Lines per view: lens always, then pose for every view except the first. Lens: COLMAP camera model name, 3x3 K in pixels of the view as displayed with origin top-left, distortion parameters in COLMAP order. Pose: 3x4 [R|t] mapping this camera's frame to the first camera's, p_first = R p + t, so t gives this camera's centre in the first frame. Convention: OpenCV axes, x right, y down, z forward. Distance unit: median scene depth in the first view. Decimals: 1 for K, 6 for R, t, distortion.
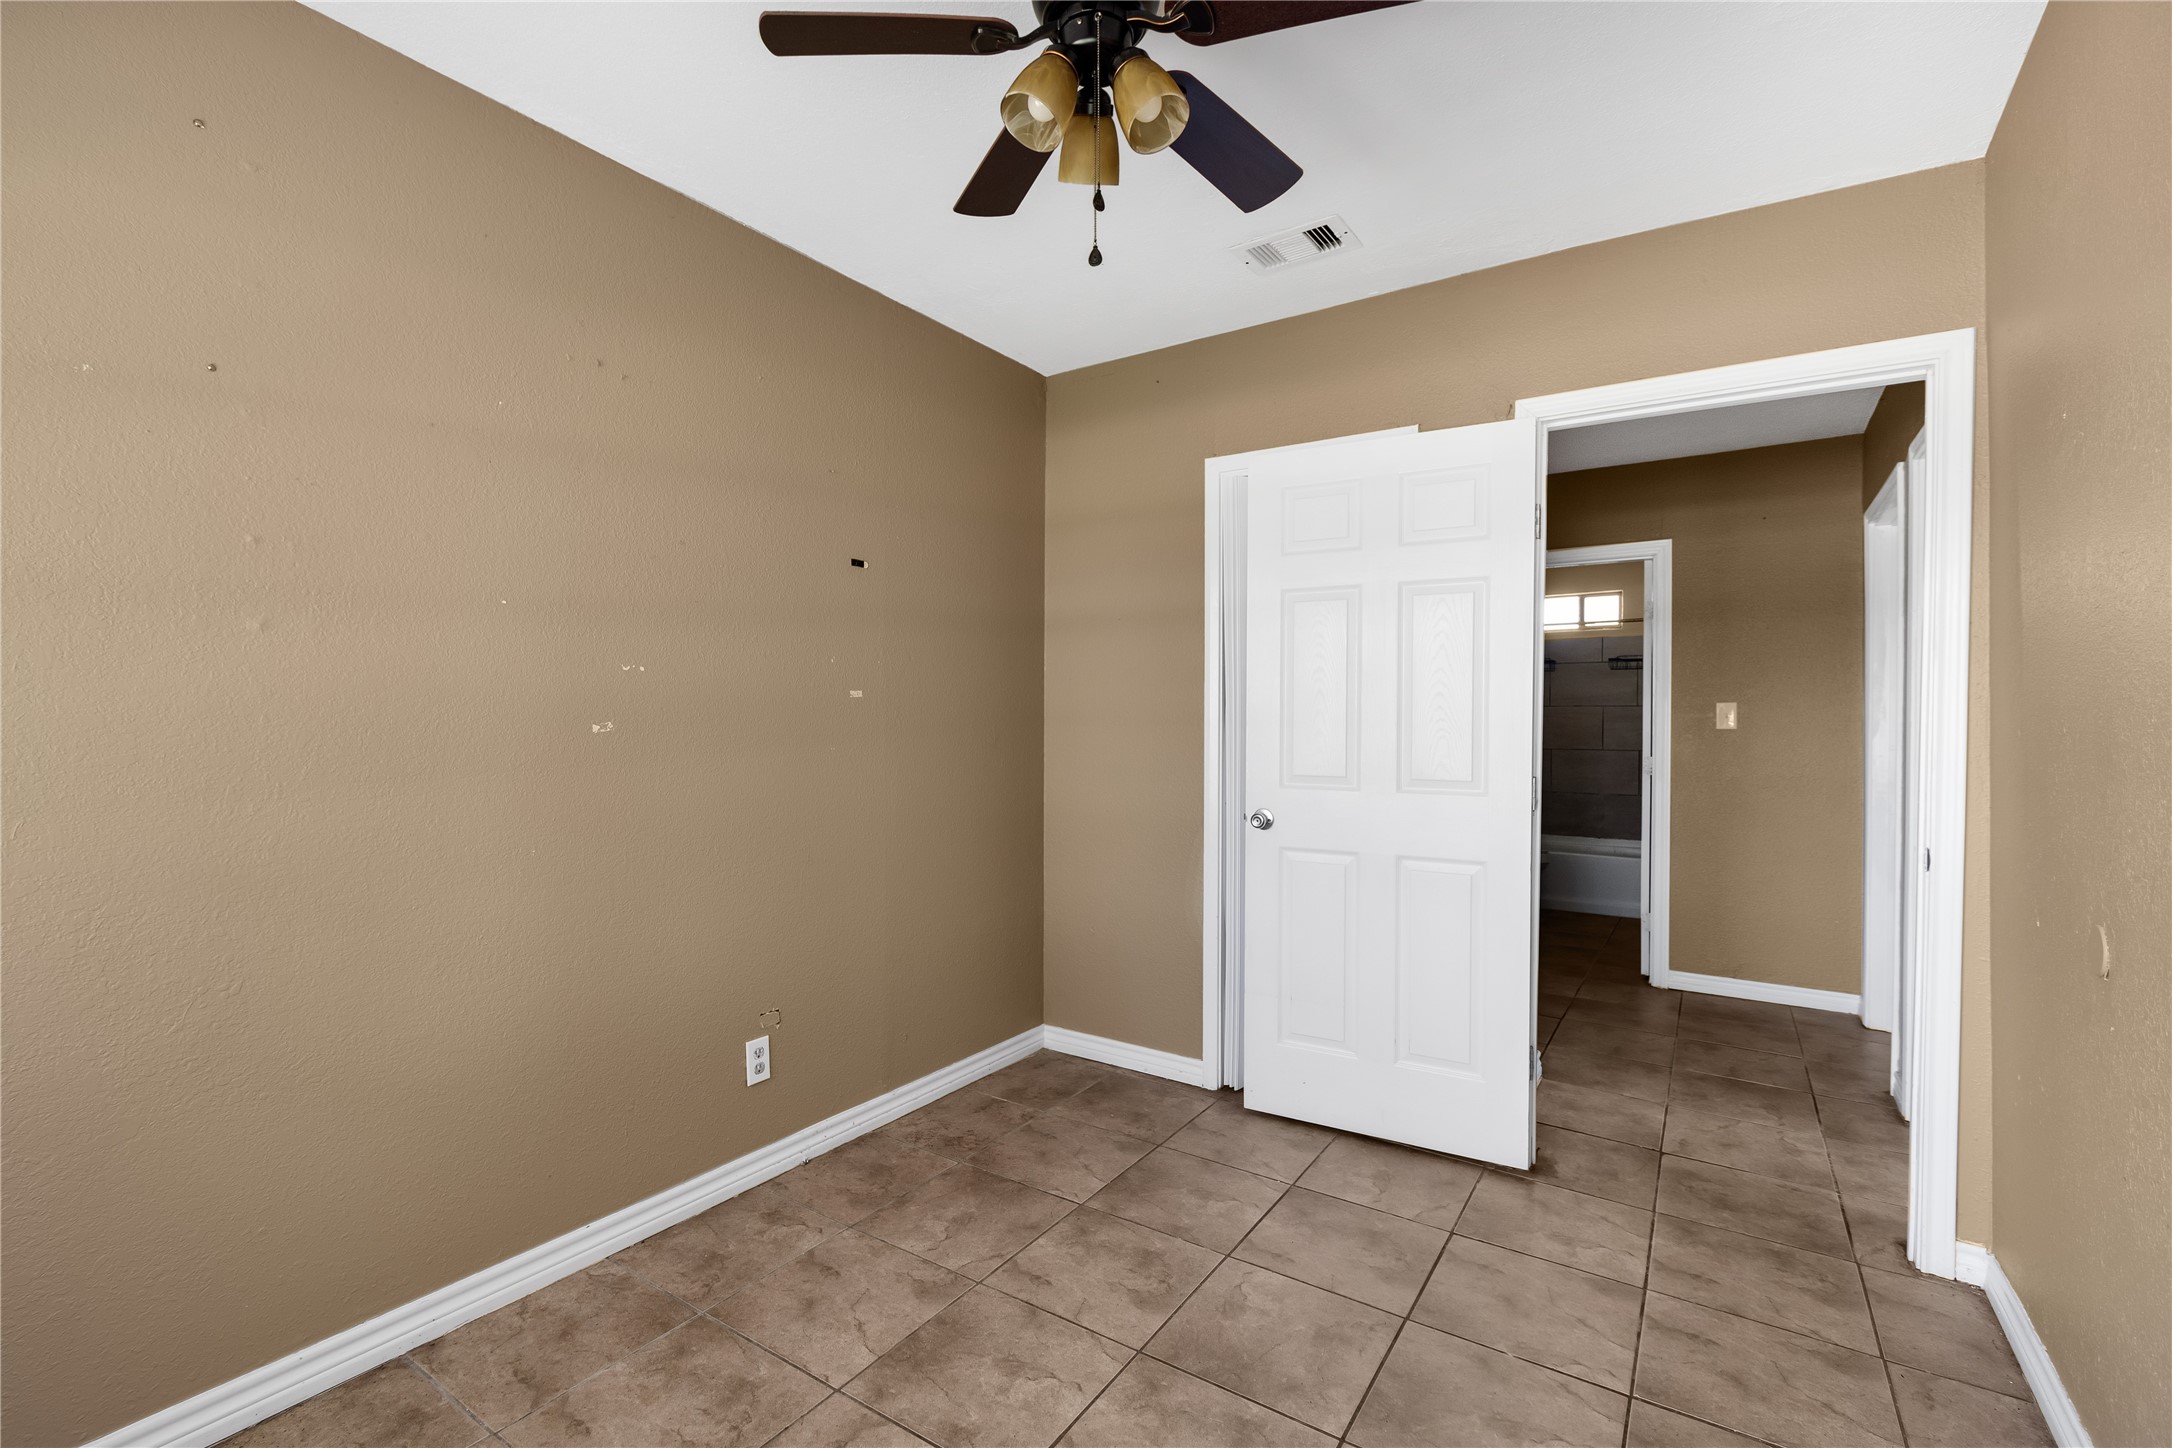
lens RADIAL K [[960.9, 0, 1075.5], [0, 960.9, 726.2], [0, 0, 1]] dist [0.003152, -0.001057]
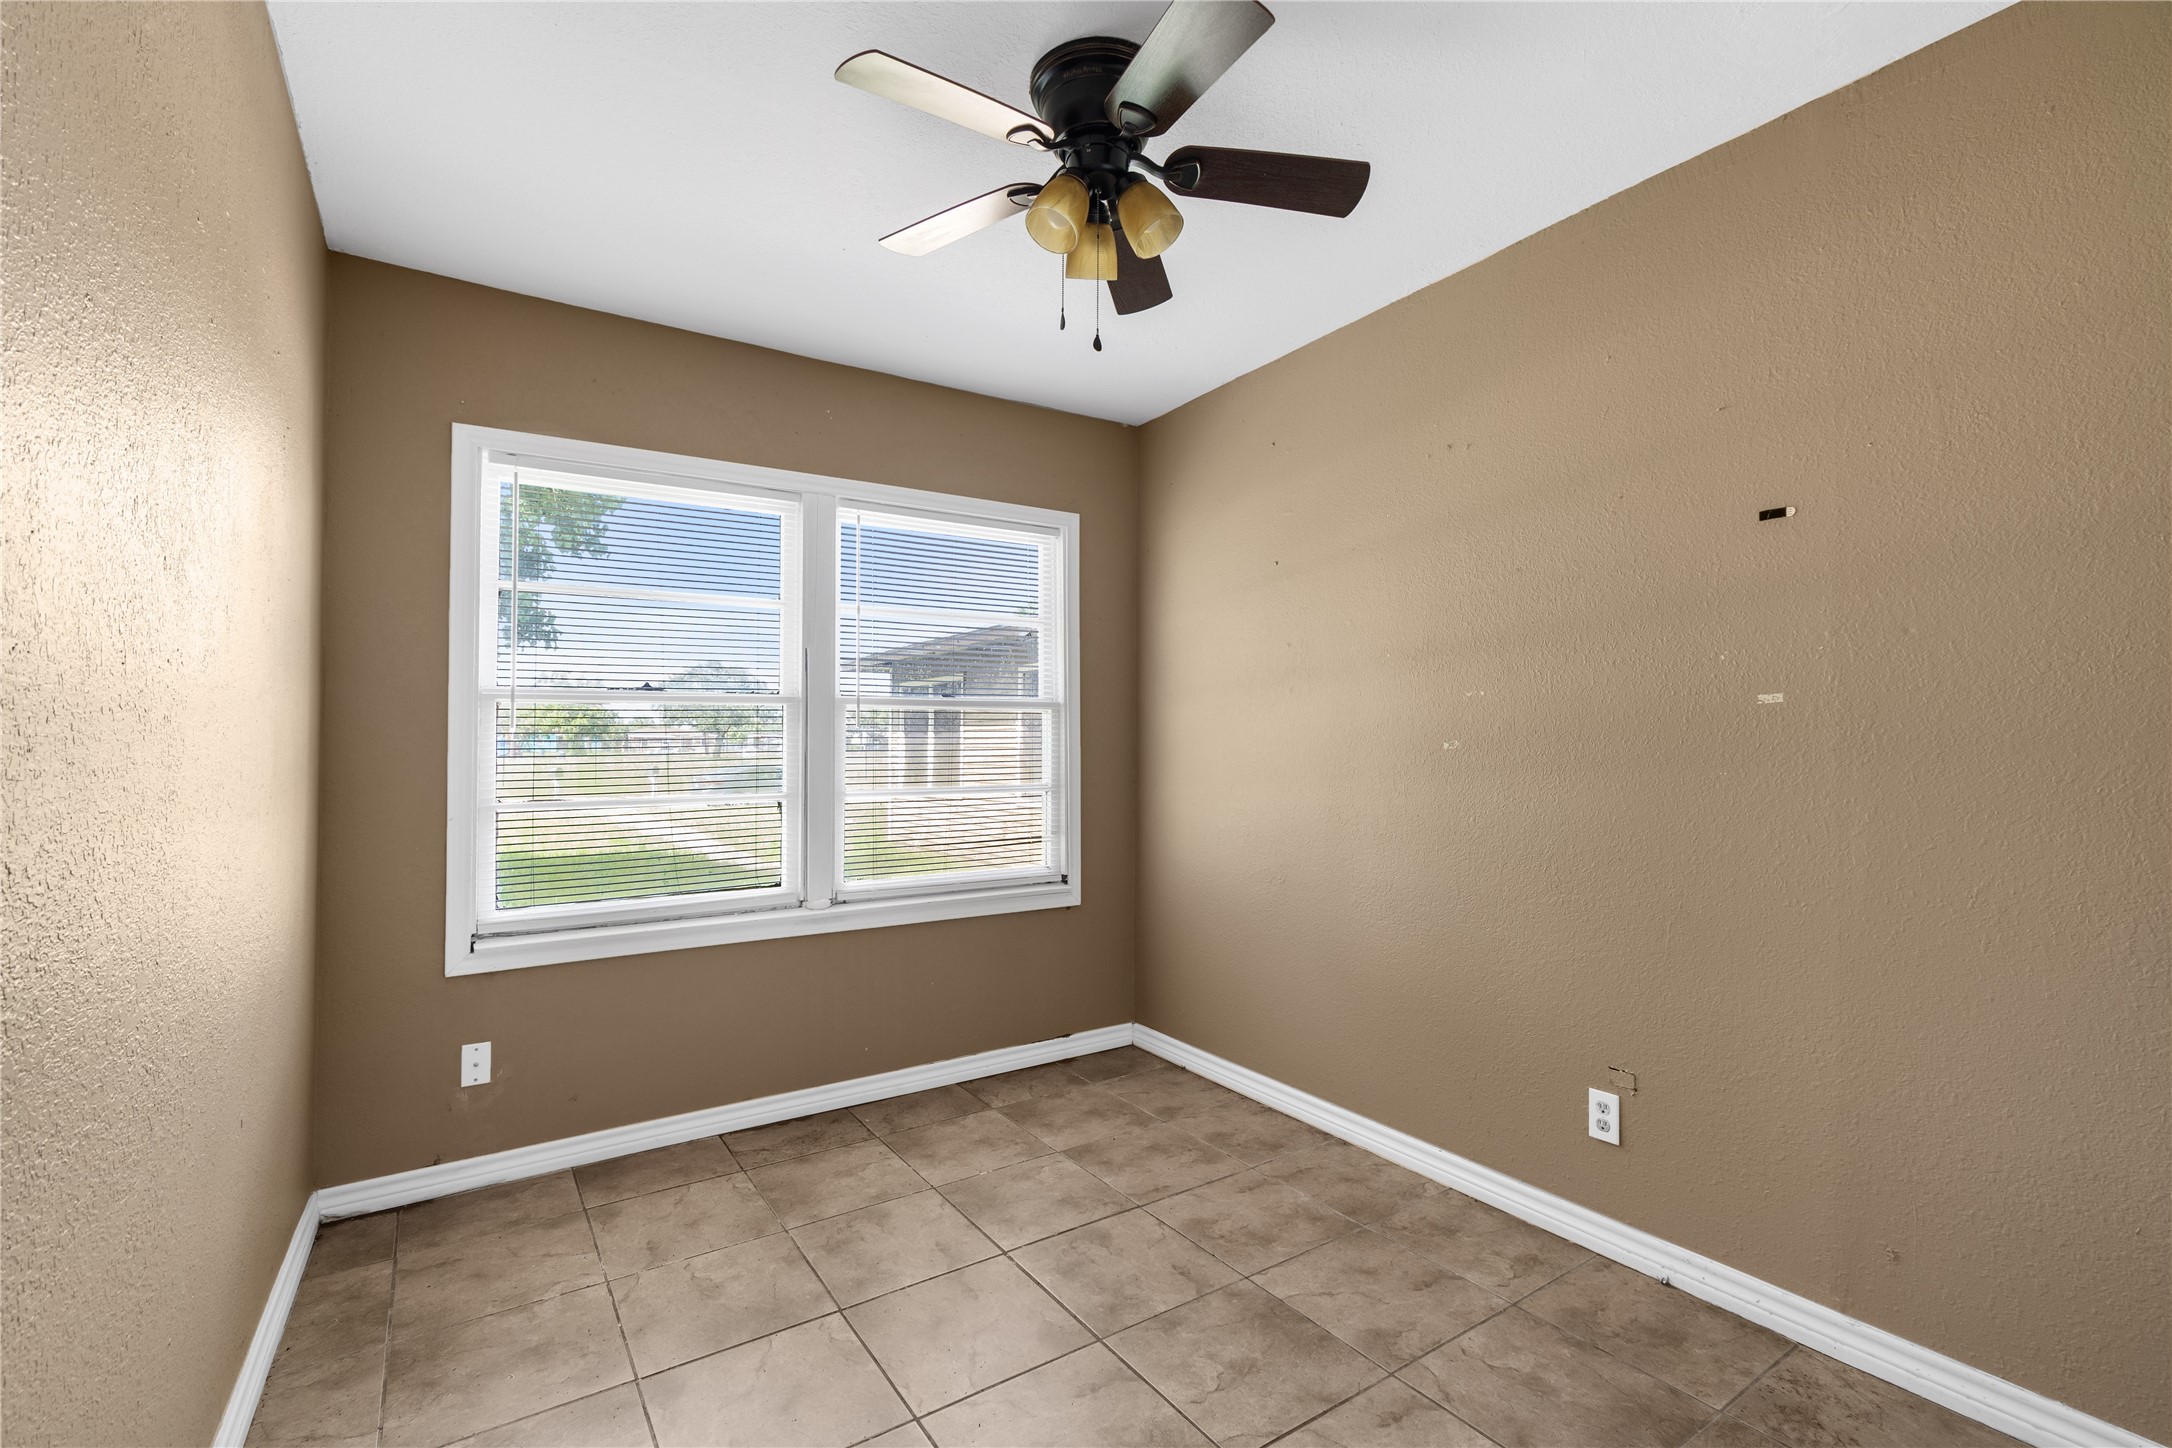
lens RADIAL K [[960.9, 0, 1087.5], [0, 960.9, 727.8], [0, 0, 1]] dist [0.003152, -0.001057]
pose [[-0.382070, -0.018555, -0.923947, 0.716970], [-0.004477, 0.999824, -0.018228, 0.003587], [0.924123, -0.002828, -0.382086, 0.932250]]
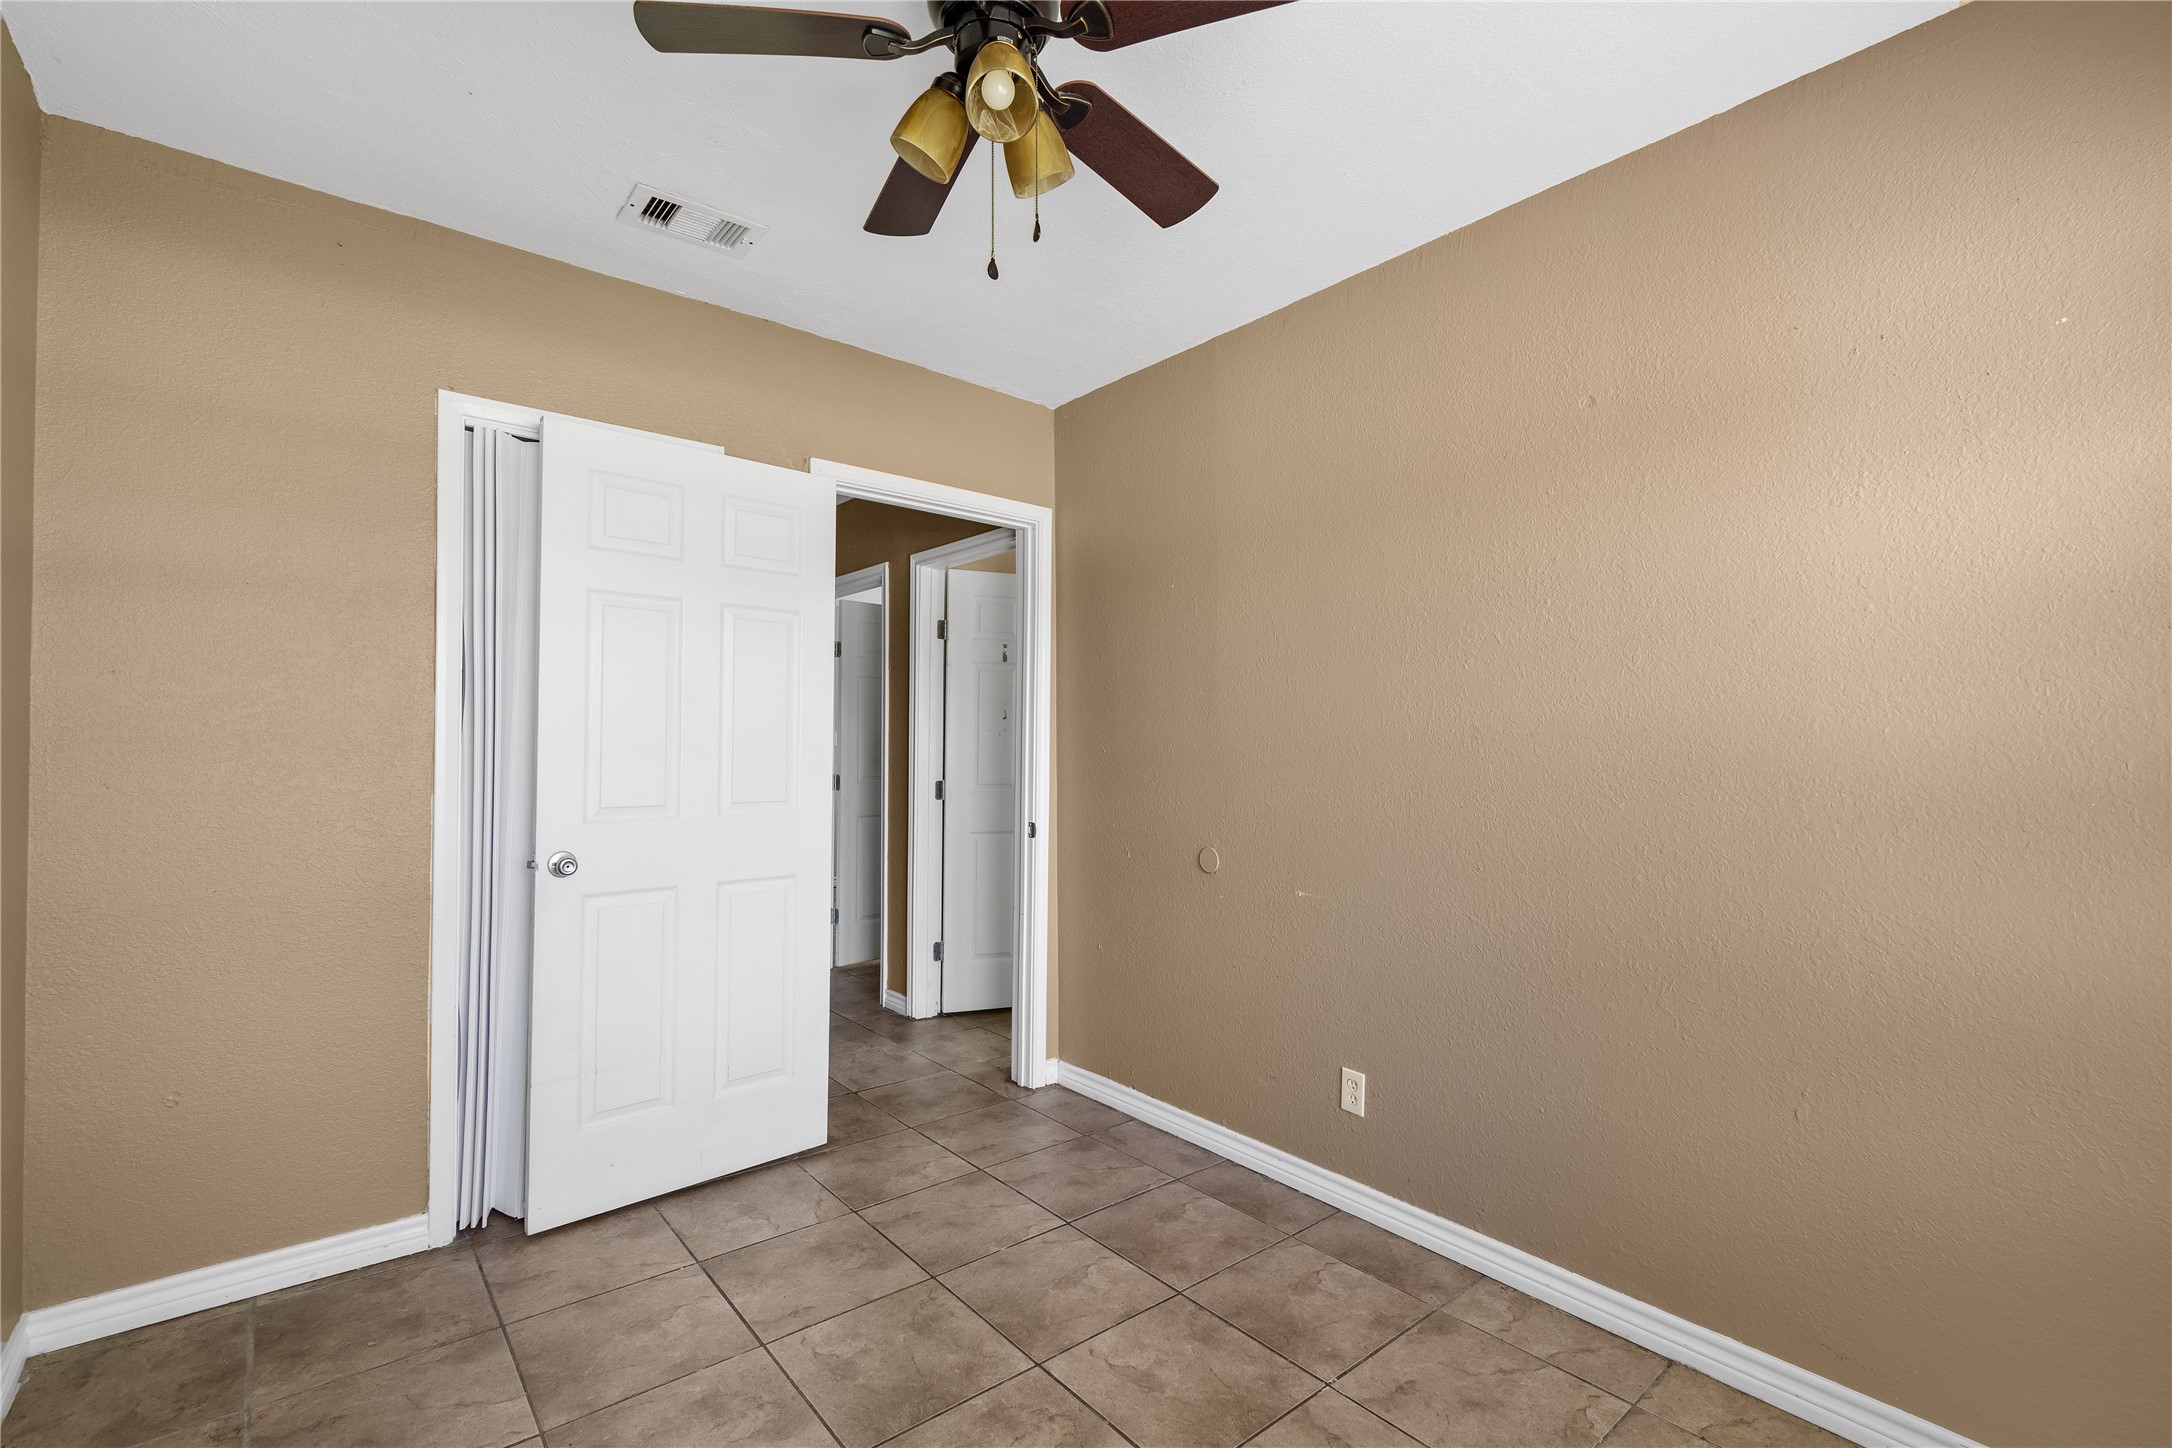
lens RADIAL K [[960.9, 0, 1089.6], [0, 960.9, 728.5], [0, 0, 1]] dist [0.003152, -0.001057]
pose [[0.274049, 0.012084, 0.961640, -0.562453], [0.000069, 0.999921, -0.012584, -0.010435], [-0.961716, 0.003515, 0.274026, 0.413839]]
